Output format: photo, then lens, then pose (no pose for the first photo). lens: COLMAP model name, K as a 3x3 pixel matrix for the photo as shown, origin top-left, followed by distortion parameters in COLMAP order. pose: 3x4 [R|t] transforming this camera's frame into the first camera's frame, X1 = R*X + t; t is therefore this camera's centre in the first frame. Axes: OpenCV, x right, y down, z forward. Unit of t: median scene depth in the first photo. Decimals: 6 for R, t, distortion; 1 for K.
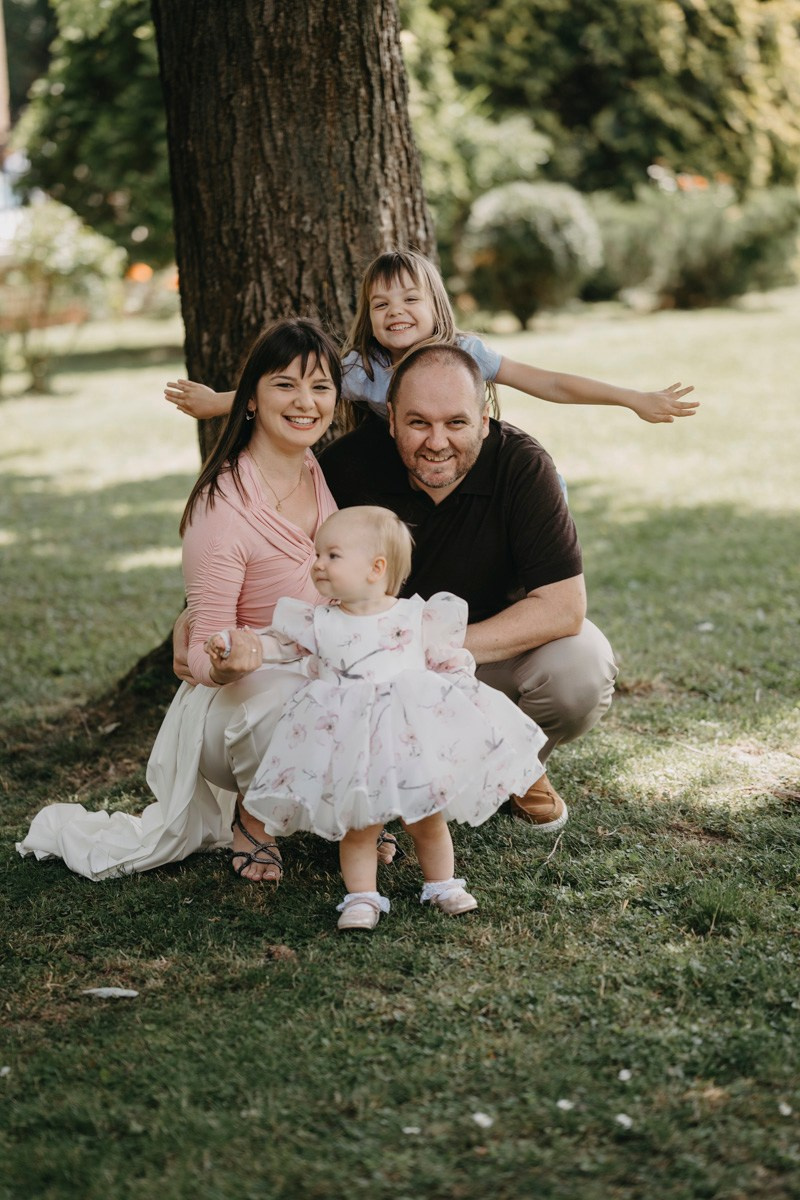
lens RADIAL K [[3095.1, 0, 400.0], [0, 3095.1, 600.0], [0, 0, 1]] dist [0.005580, -0.116111]
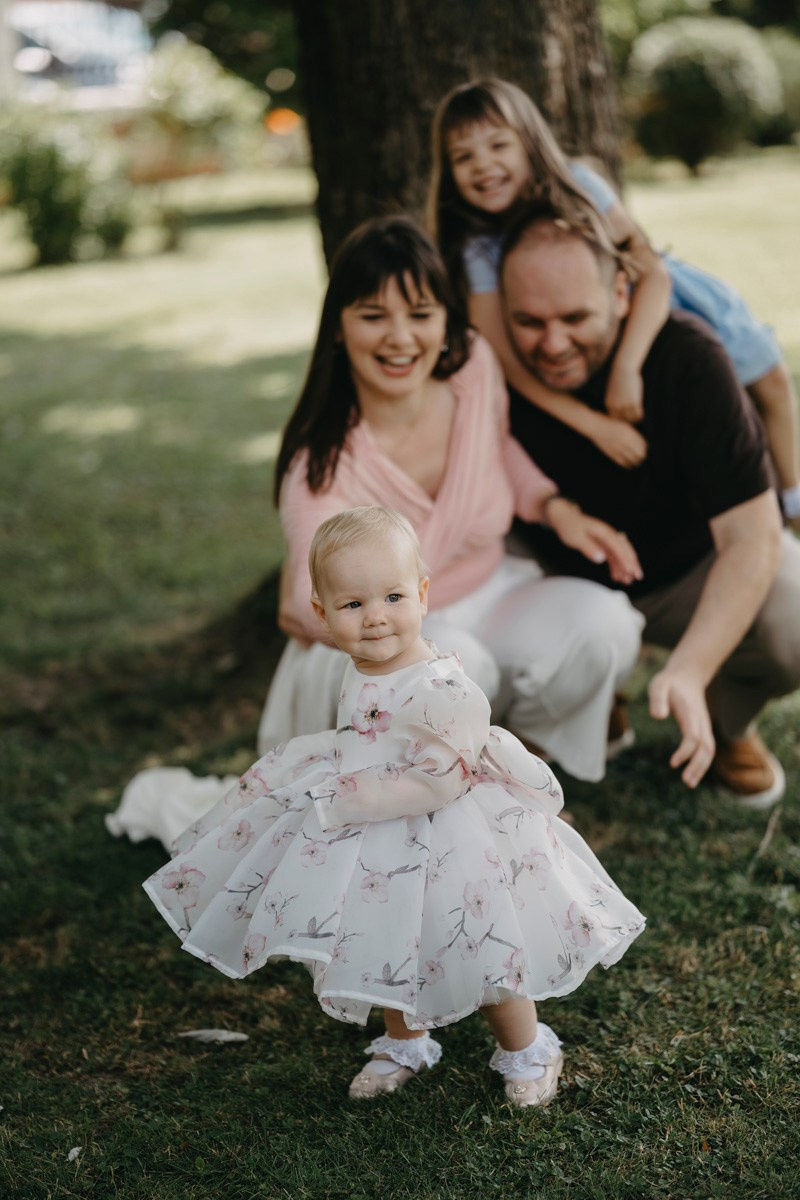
lens RADIAL K [[3095.1, 0, 400.0], [0, 3095.1, 600.0], [0, 0, 1]] dist [0.005580, -0.116111]
pose [[0.998758, -0.002369, -0.049769, -0.006560], [0.004779, 0.998819, 0.048359, -0.022010], [0.049596, -0.048536, 0.997589, 0.220659]]
